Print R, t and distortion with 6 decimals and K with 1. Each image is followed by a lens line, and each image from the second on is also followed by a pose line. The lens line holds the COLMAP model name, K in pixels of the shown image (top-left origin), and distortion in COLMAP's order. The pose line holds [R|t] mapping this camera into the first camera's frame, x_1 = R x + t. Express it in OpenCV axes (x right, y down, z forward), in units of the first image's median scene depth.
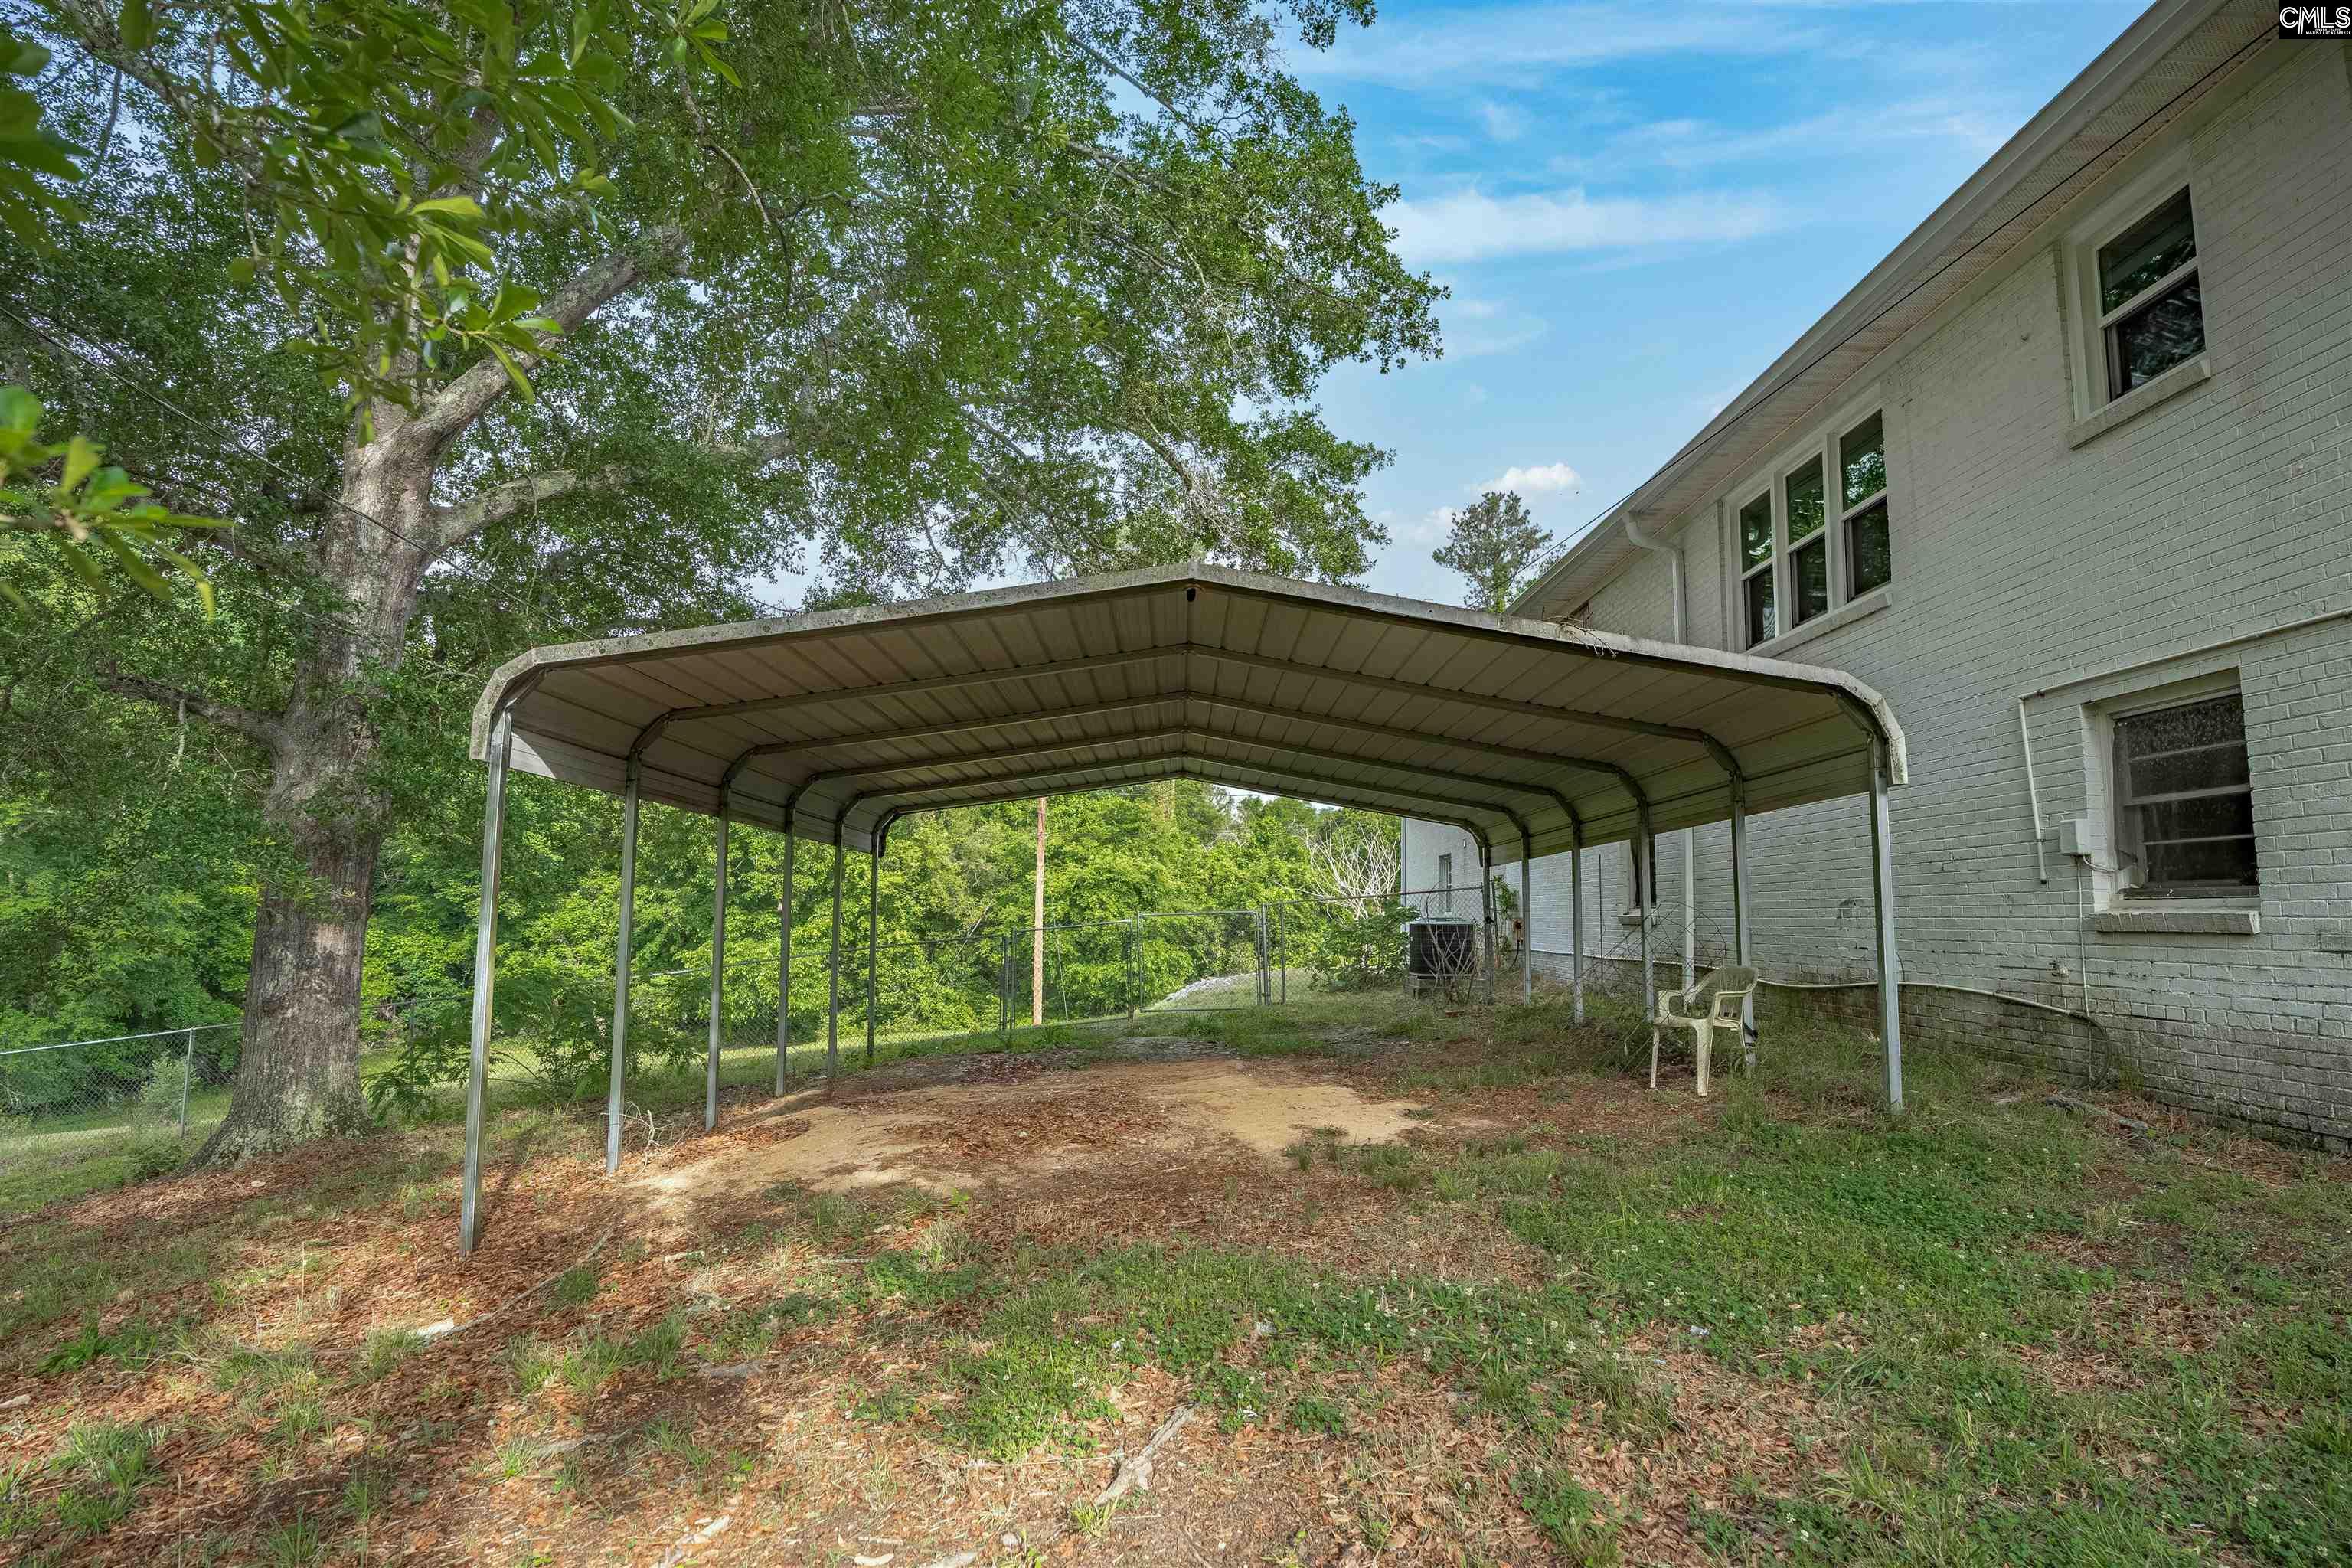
lens RADIAL K [[1103.7, 0, 1176.0], [0, 1103.7, 784.0], [0, 0, 1]] dist [-0.027329, 0.004719]
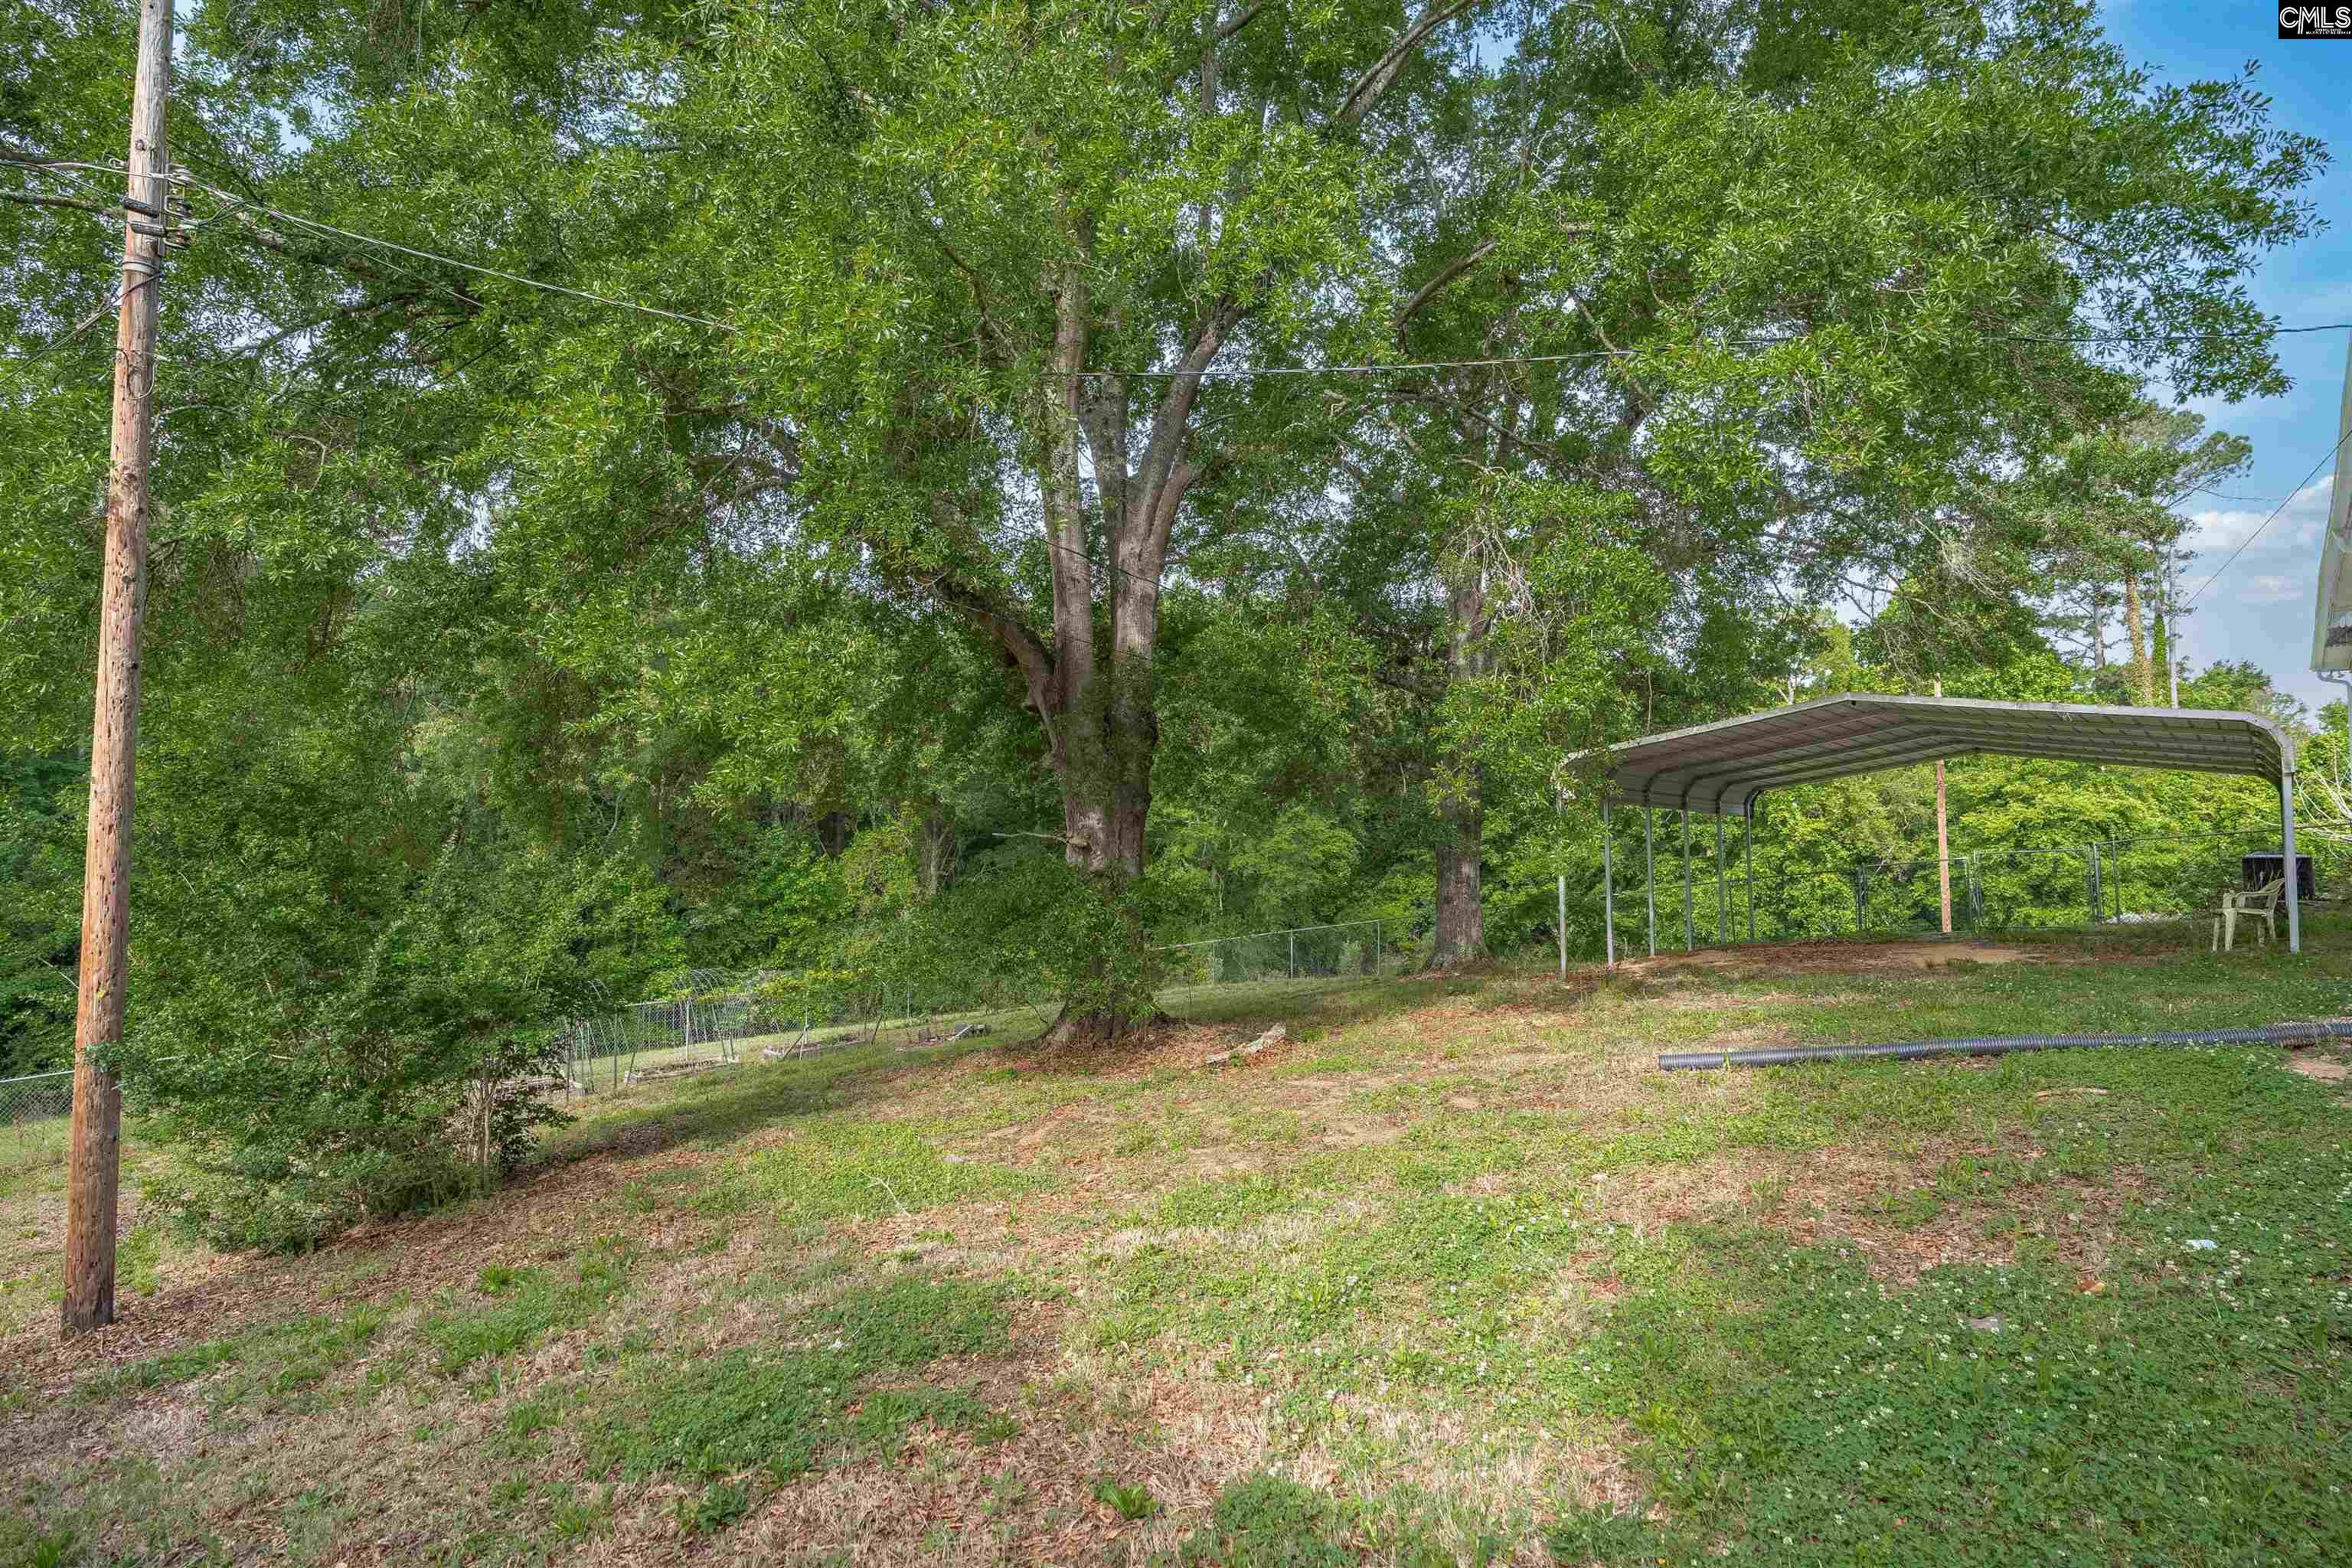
lens RADIAL K [[1103.7, 0, 1176.0], [0, 1103.7, 784.0], [0, 0, 1]] dist [-0.027329, 0.004719]
pose [[0.694350, -0.056894, -0.717385, 0.075058], [0.090302, 0.995879, 0.008422, -0.018354], [0.713949, -0.070629, 0.696626, -0.175575]]
